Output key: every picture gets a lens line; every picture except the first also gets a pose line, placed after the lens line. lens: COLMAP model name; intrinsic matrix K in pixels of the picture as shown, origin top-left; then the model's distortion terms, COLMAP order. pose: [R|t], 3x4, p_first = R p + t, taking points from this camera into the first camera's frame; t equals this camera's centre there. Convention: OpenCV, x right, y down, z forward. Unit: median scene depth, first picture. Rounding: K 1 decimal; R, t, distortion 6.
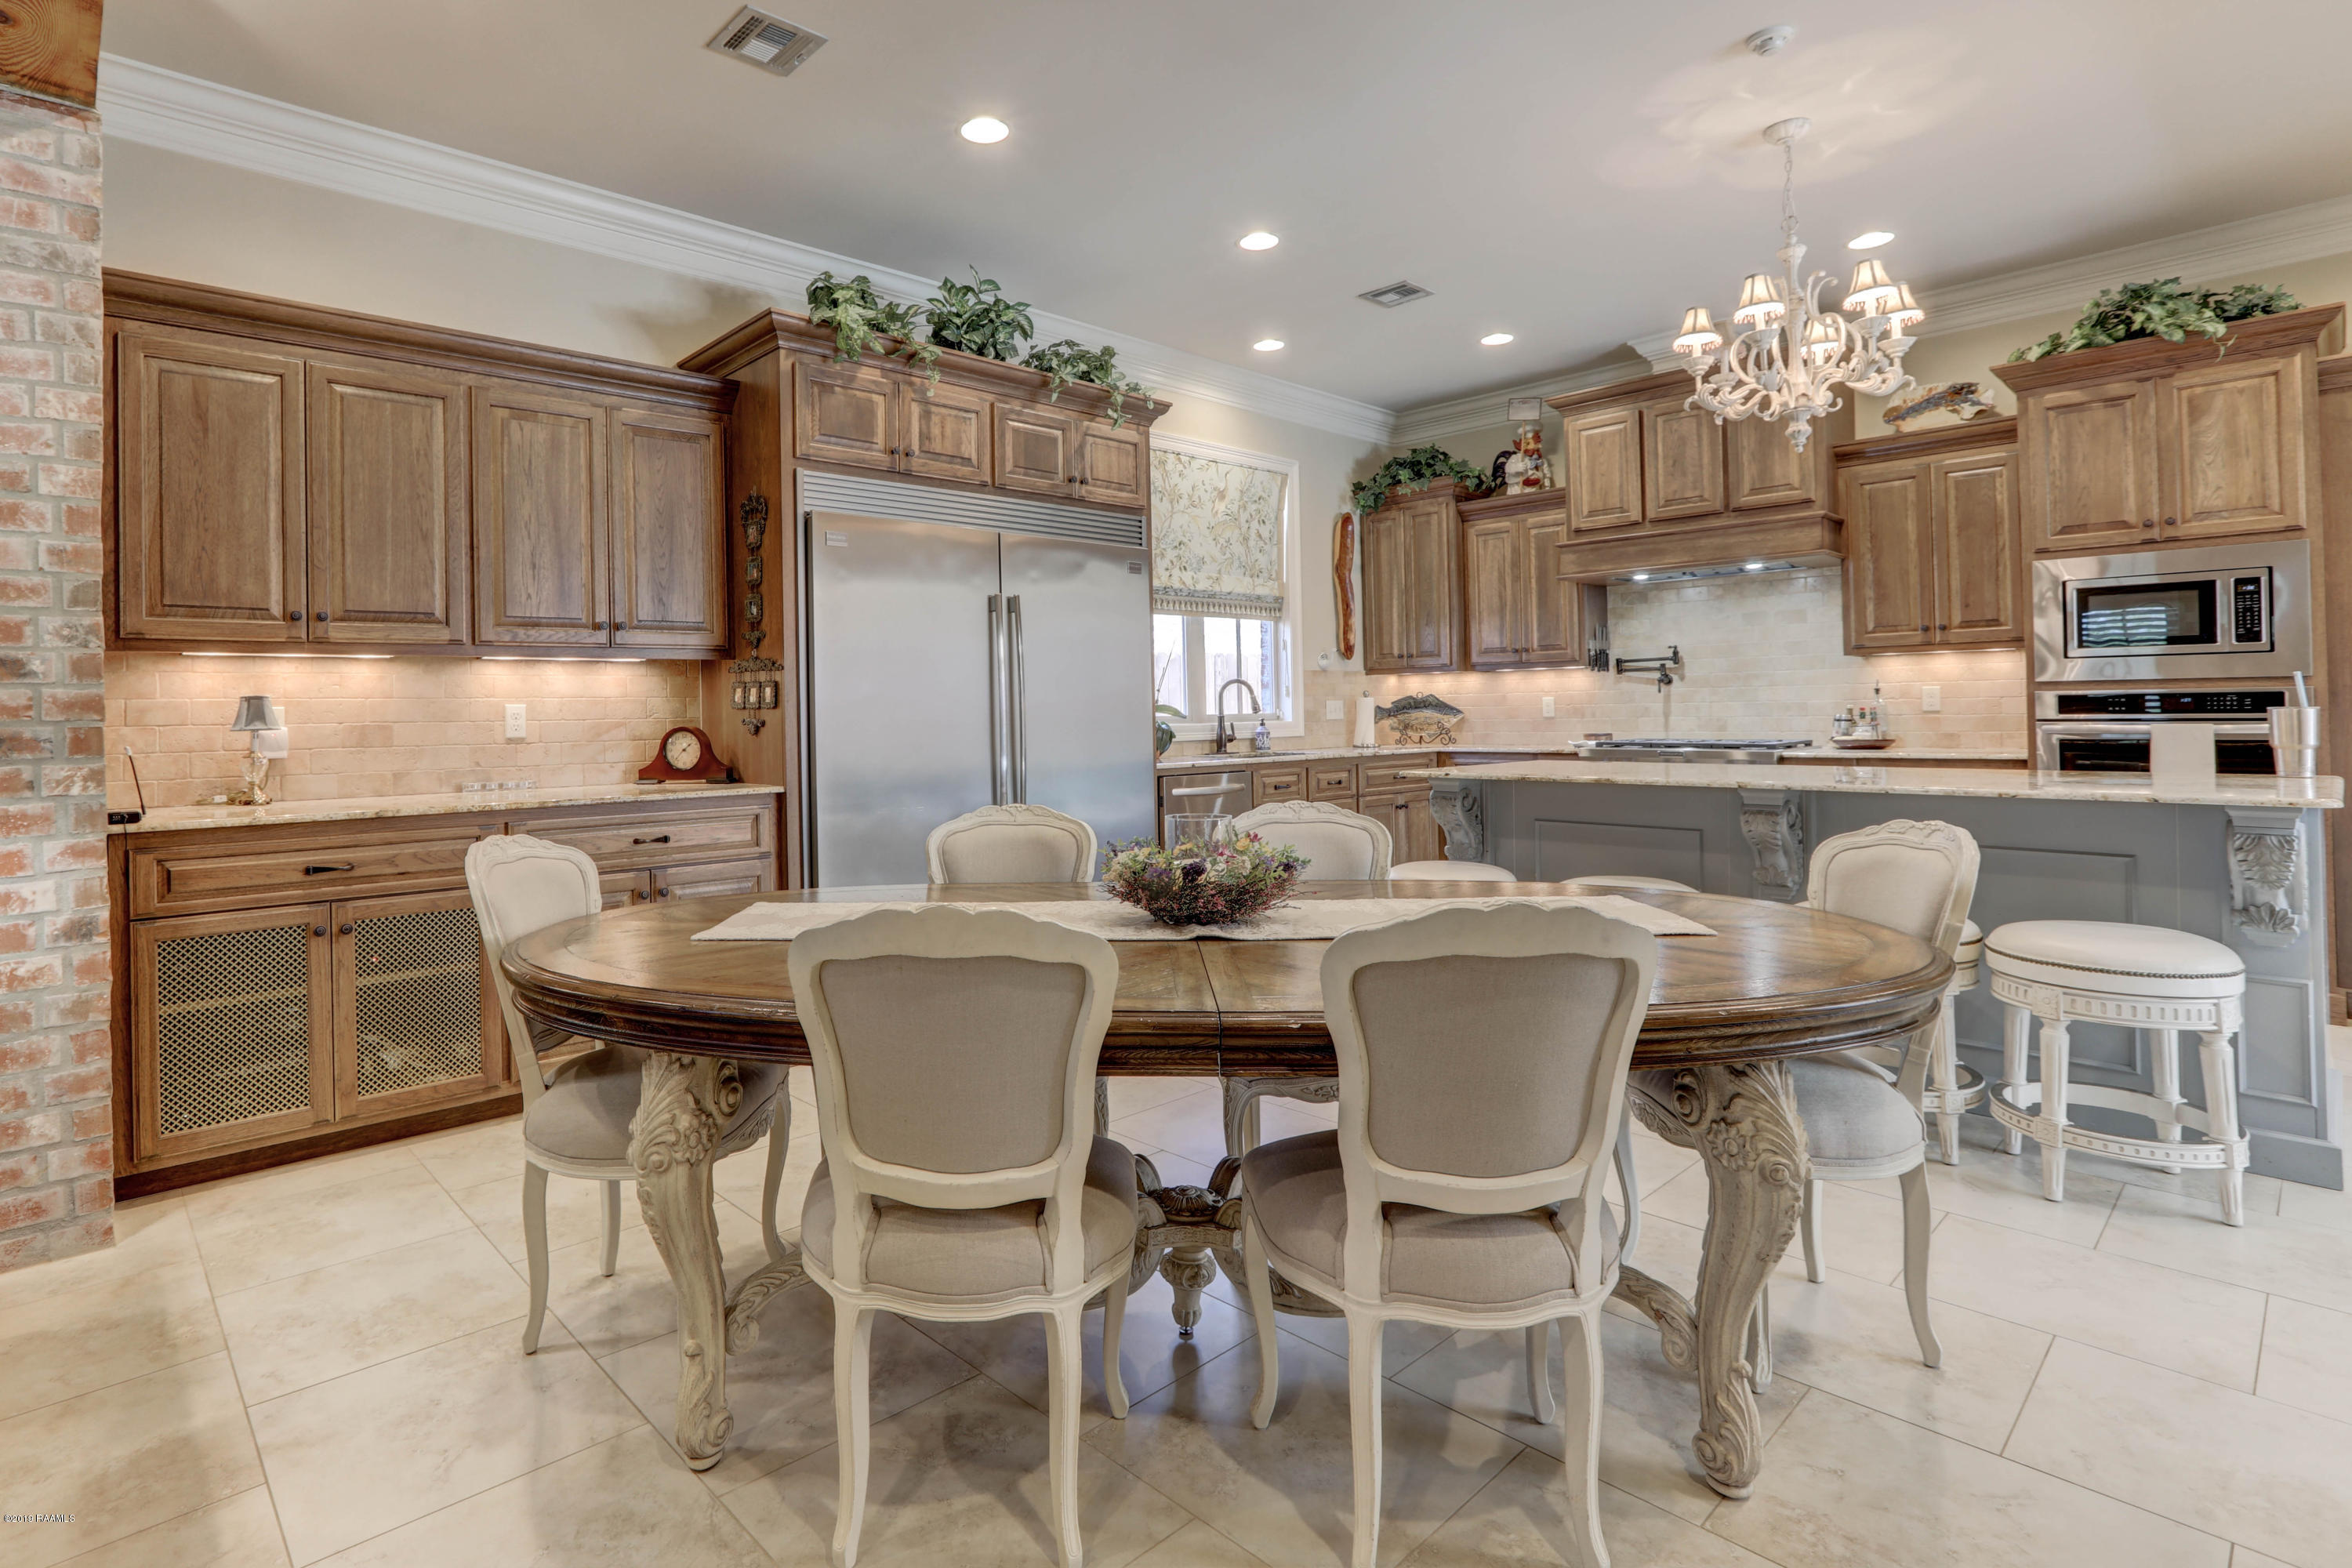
lens RADIAL K [[1208.3, 0, 1054.2], [0, 1208.3, 698.0], [0, 0, 1]] dist [-0.028341, 0.023784]
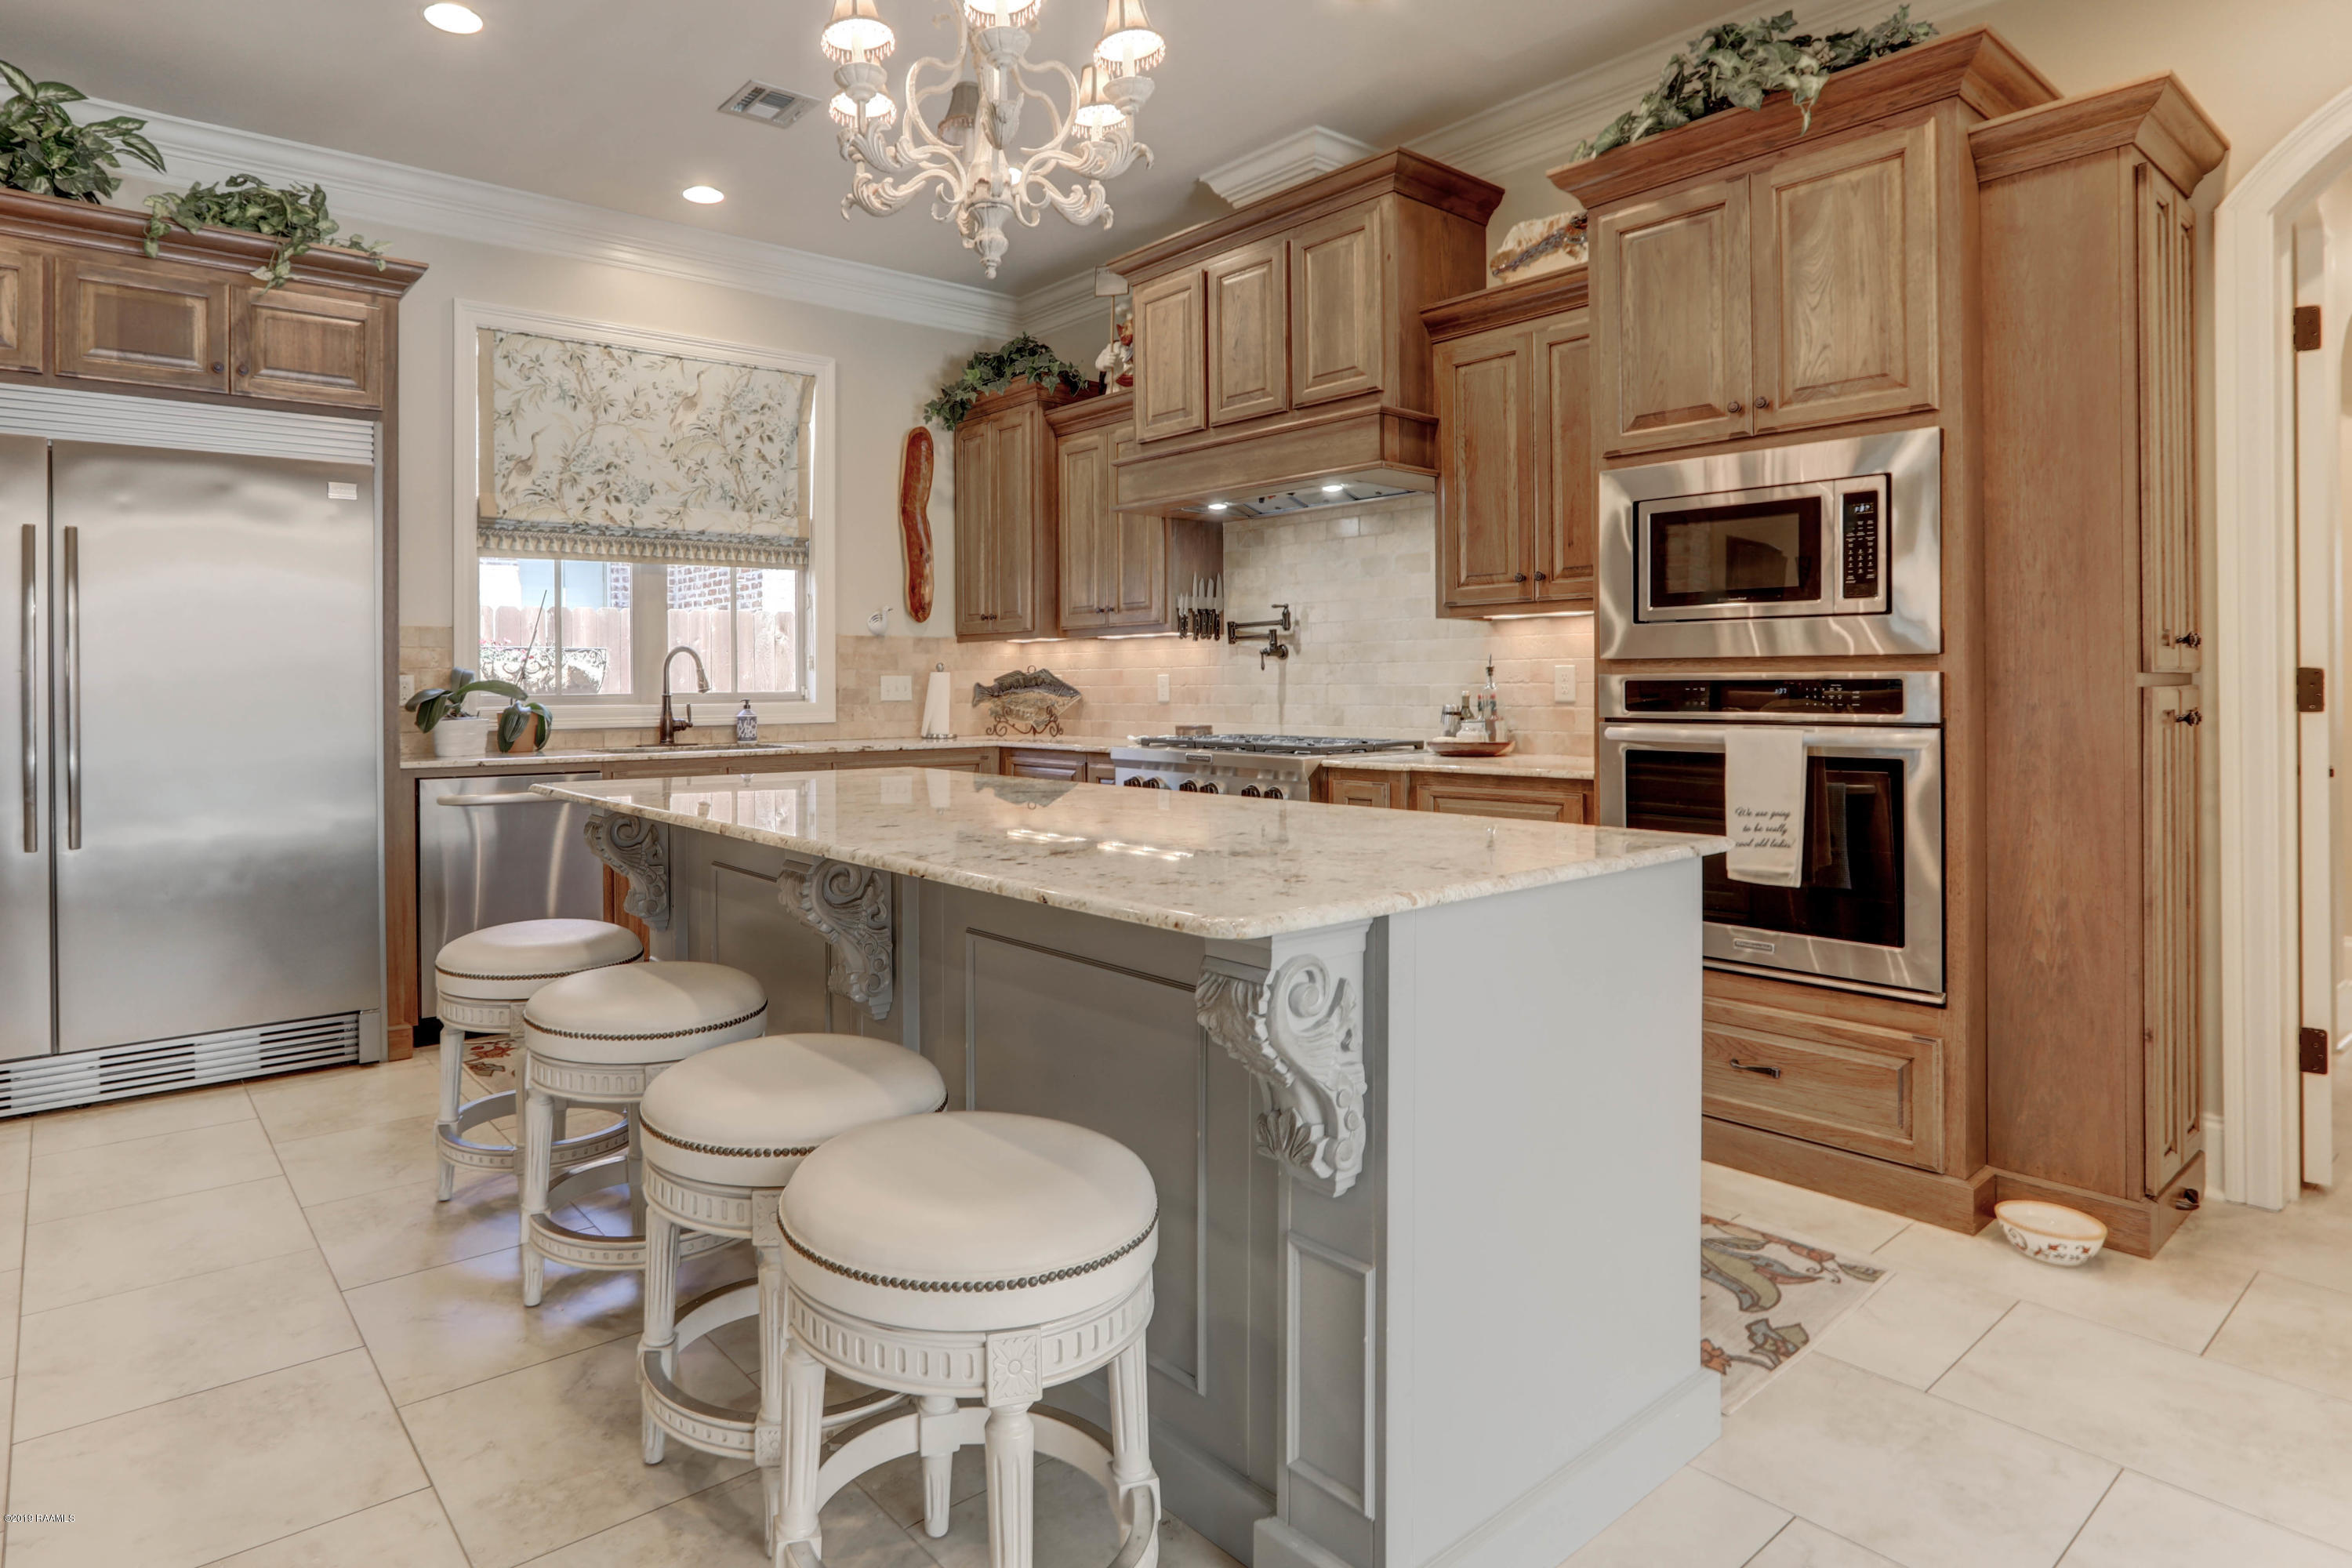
lens RADIAL K [[1328.7, 0, 994.4], [0, 1328.7, 675.6], [0, 0, 1]] dist [-0.054792, 0.054328]
pose [[0.995495, 0.009686, -0.094313, 0.485596], [-0.009026, 0.999932, 0.007423, -0.006339], [0.094378, -0.006538, 0.995515, 0.232437]]
